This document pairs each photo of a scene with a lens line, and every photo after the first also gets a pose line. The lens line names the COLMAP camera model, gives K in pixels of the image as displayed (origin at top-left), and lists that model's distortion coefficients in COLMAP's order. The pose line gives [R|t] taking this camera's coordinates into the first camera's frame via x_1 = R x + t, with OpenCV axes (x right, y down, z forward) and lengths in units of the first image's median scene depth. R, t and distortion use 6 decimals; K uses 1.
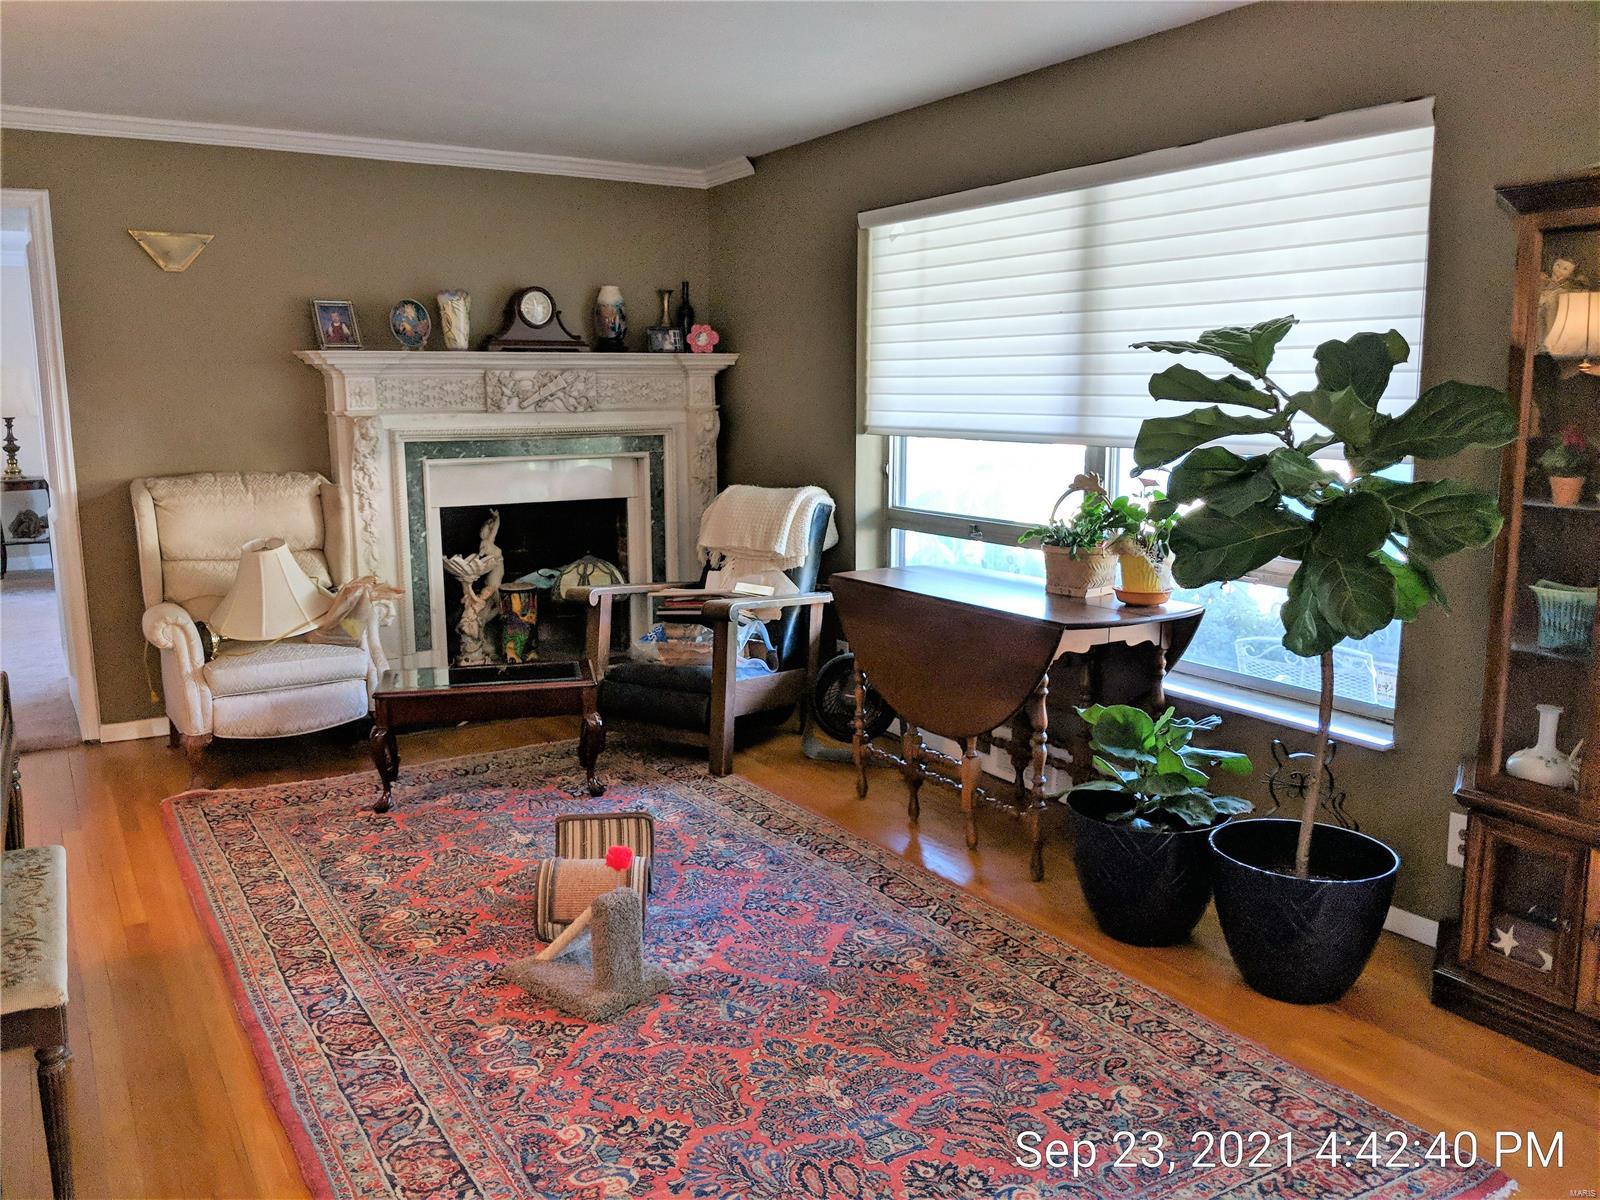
lens RADIAL K [[1296.0, 0, 791.1], [0, 1296.0, 597.7], [0, 0, 1]] dist [0.067353, -0.104486]
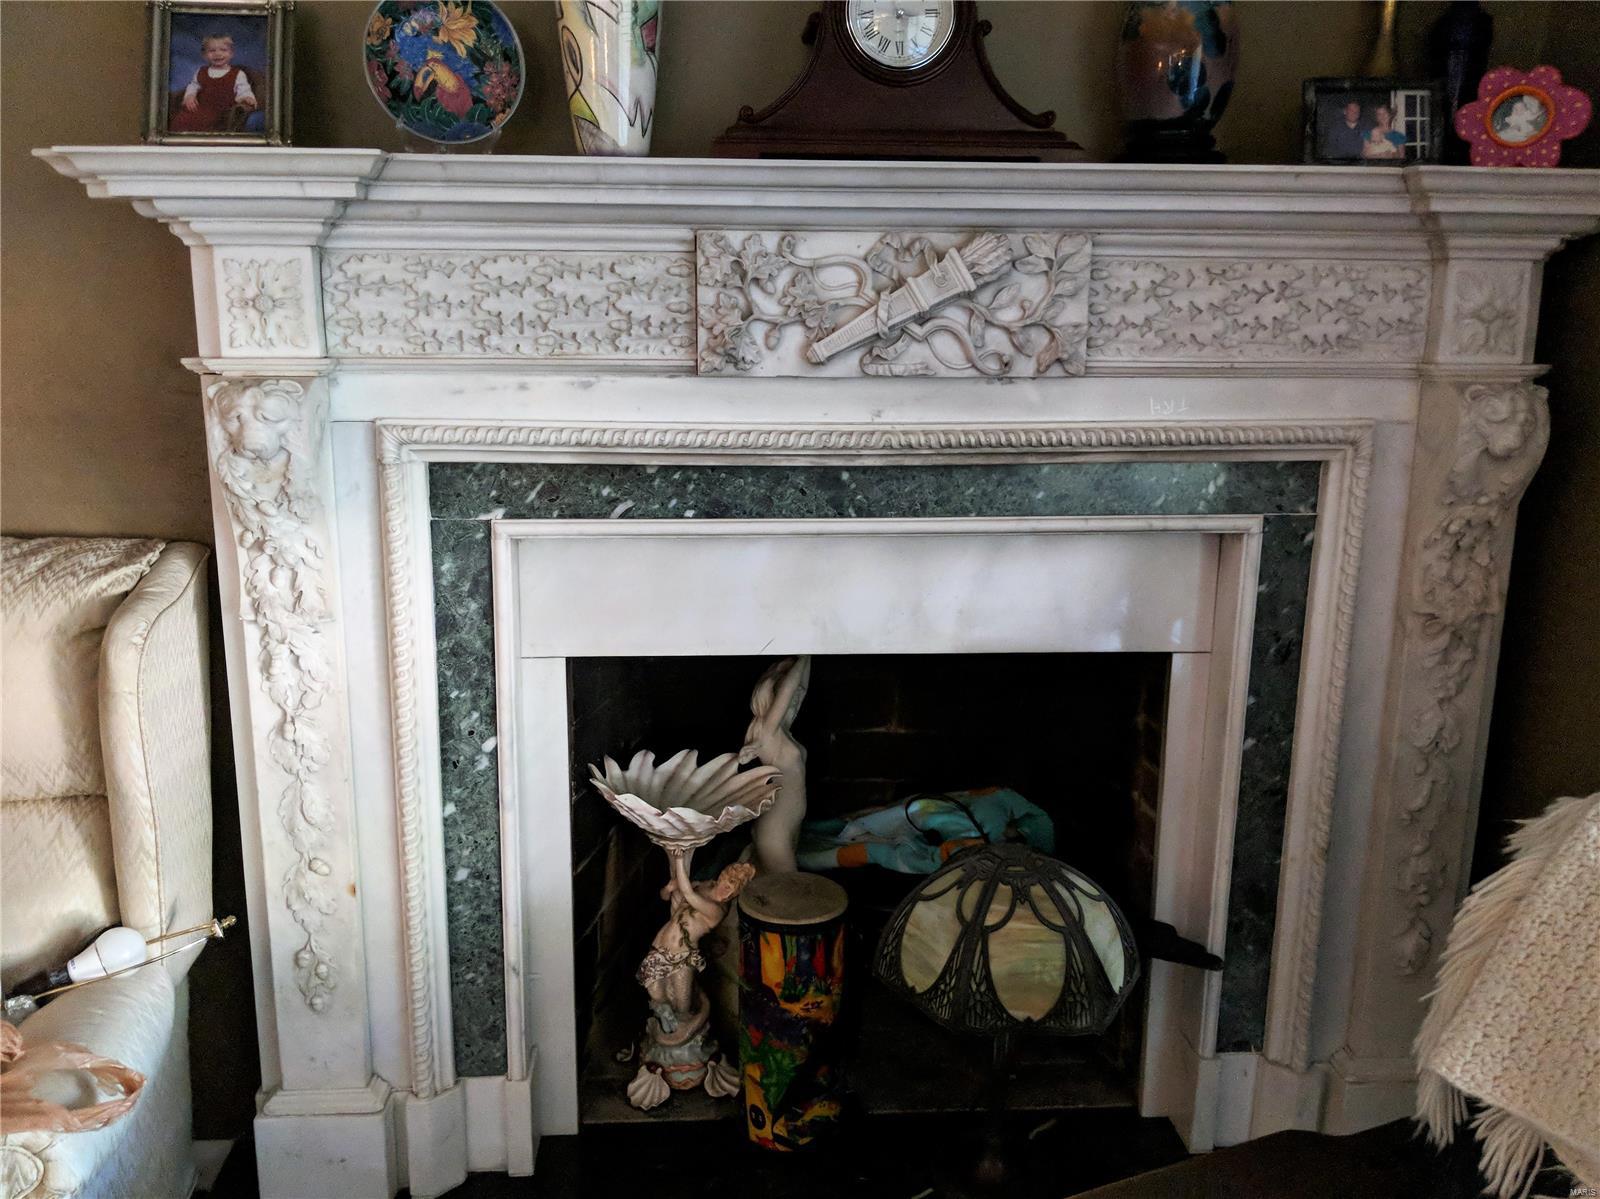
lens RADIAL K [[1296.0, 0, 791.1], [0, 1296.0, 597.2], [0, 0, 1]] dist [0.067353, -0.104486]
pose [[0.878981, 0.115541, -0.462647, -0.067581], [-0.091724, 0.993051, 0.073739, -0.111989], [0.467952, -0.022380, 0.883471, 0.722865]]
